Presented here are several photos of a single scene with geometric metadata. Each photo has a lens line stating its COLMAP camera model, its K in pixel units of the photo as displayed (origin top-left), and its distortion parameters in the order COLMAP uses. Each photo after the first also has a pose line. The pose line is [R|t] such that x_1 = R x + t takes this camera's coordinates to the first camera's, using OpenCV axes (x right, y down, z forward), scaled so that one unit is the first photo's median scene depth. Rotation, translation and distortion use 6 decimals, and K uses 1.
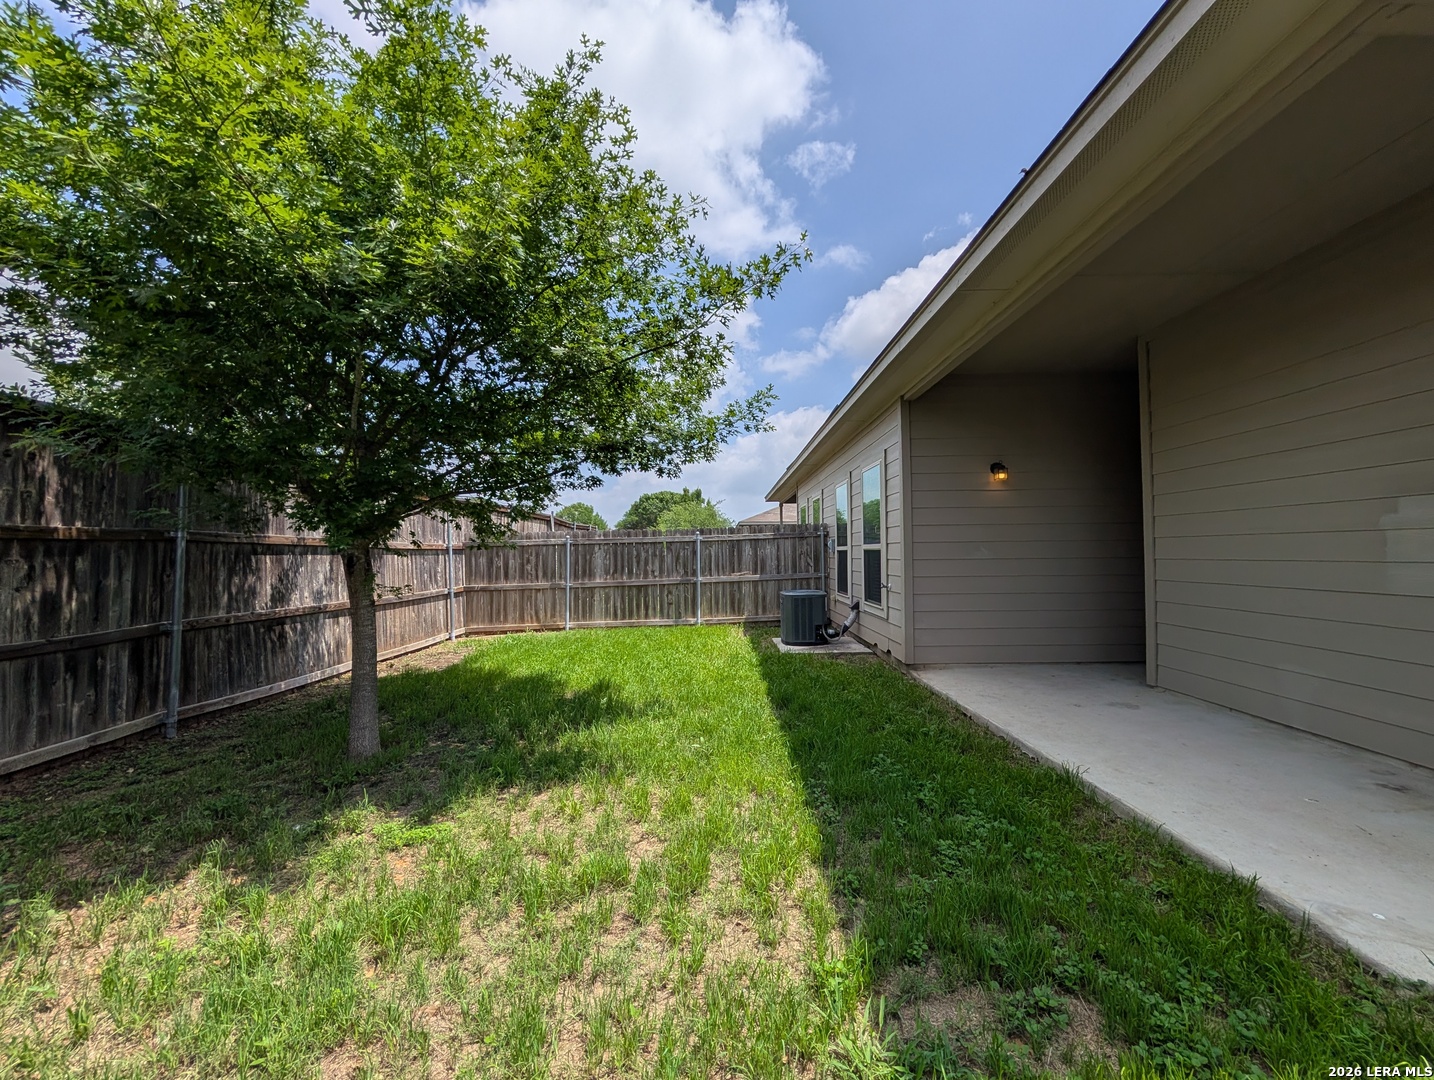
lens RADIAL K [[548.8, 0, 720.1], [0, 548.8, 541.7], [0, 0, 1]] dist [-0.004189, 0.001930]
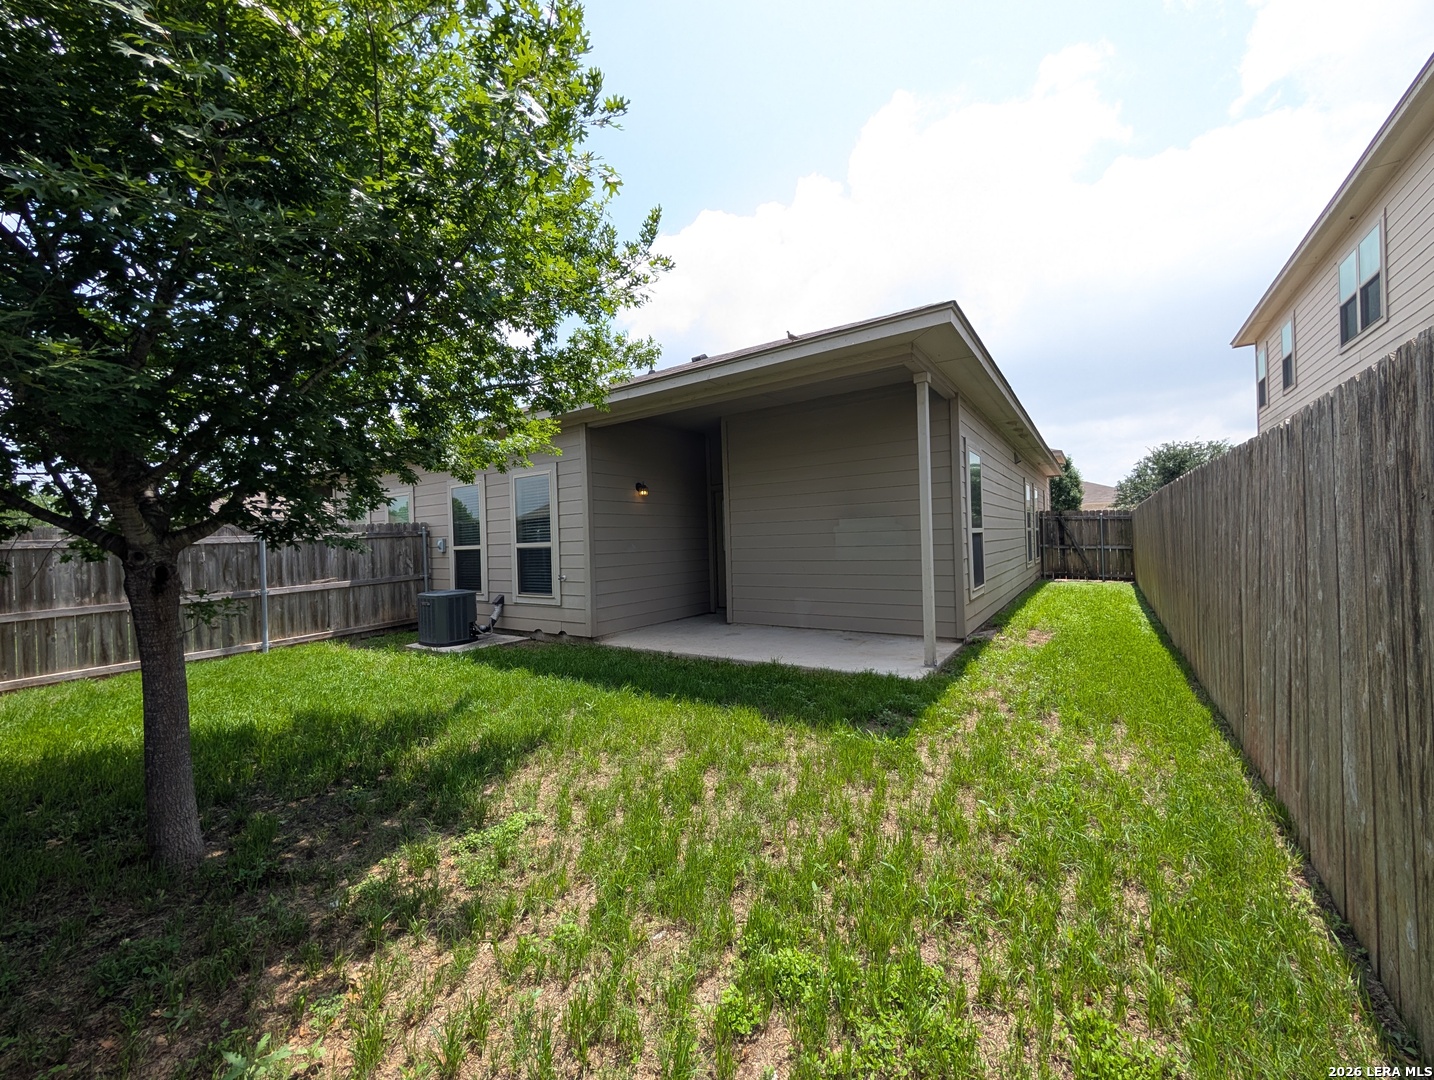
lens RADIAL K [[547.7, 0, 719.9], [0, 547.7, 541.9], [0, 0, 1]] dist [-0.000650, 0.000249]
pose [[0.573680, -0.010705, 0.819010, -0.303497], [0.009341, 0.999935, 0.006527, -0.000688], [-0.819026, 0.003906, 0.573743, 0.022657]]
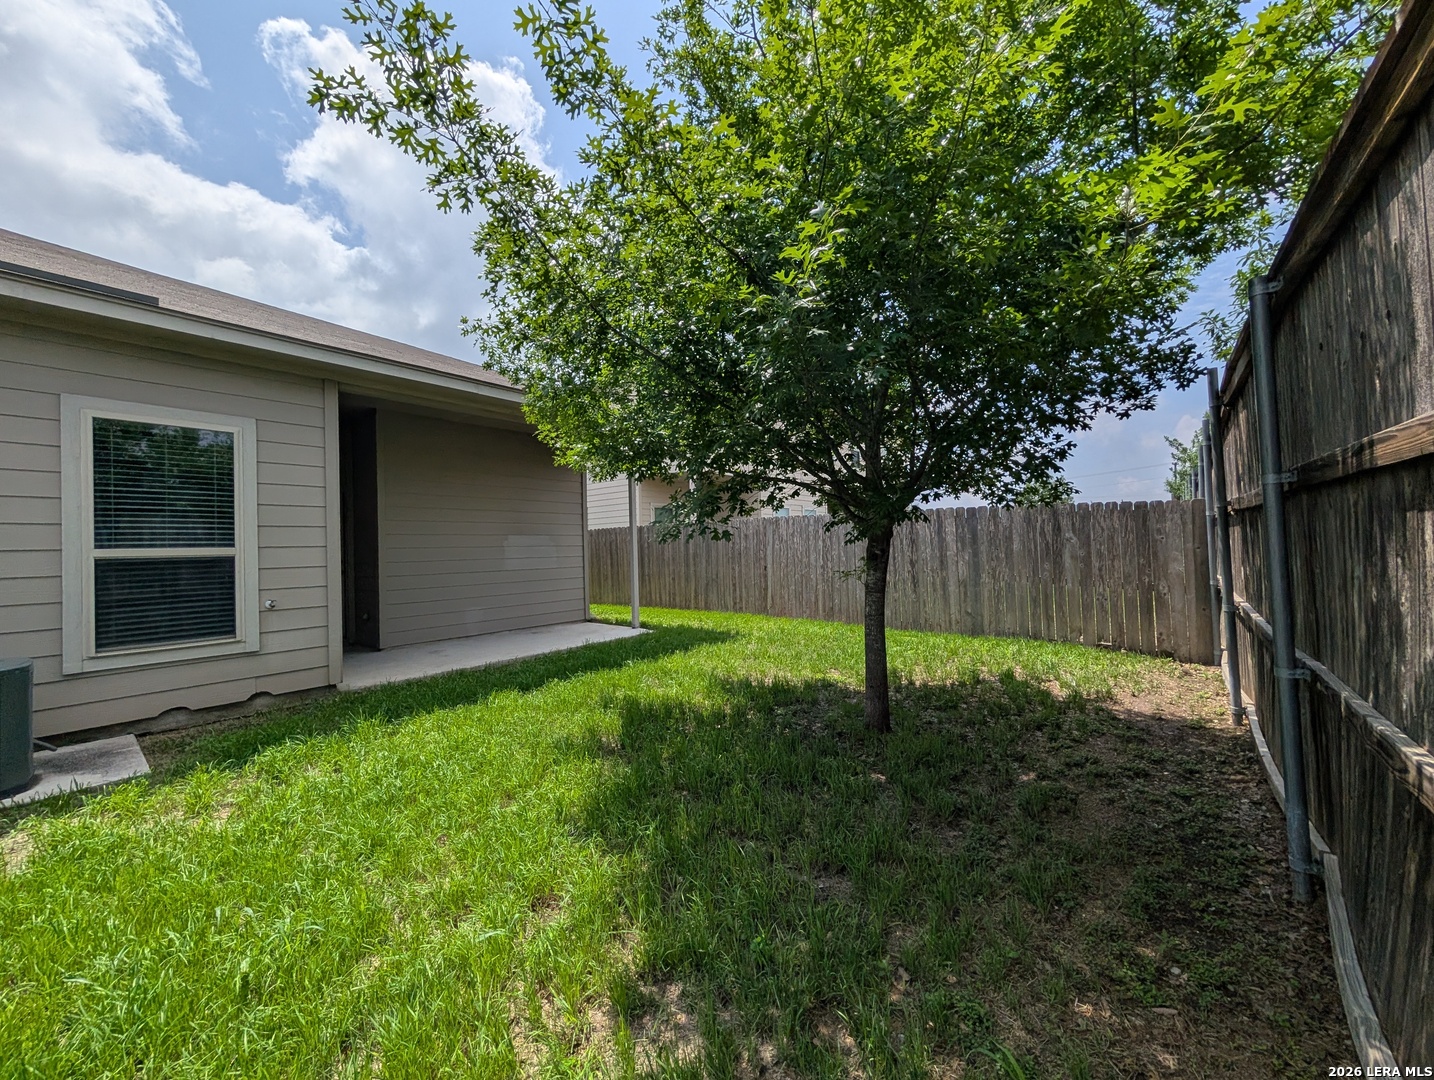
lens RADIAL K [[548.8, 0, 720.1], [0, 548.8, 541.7], [0, 0, 1]] dist [-0.004189, 0.001930]
pose [[-0.770214, 0.039986, 0.636531, -0.416483], [0.022249, 0.999110, -0.035842, 0.023392], [-0.637398, -0.013444, -0.770418, 0.763724]]
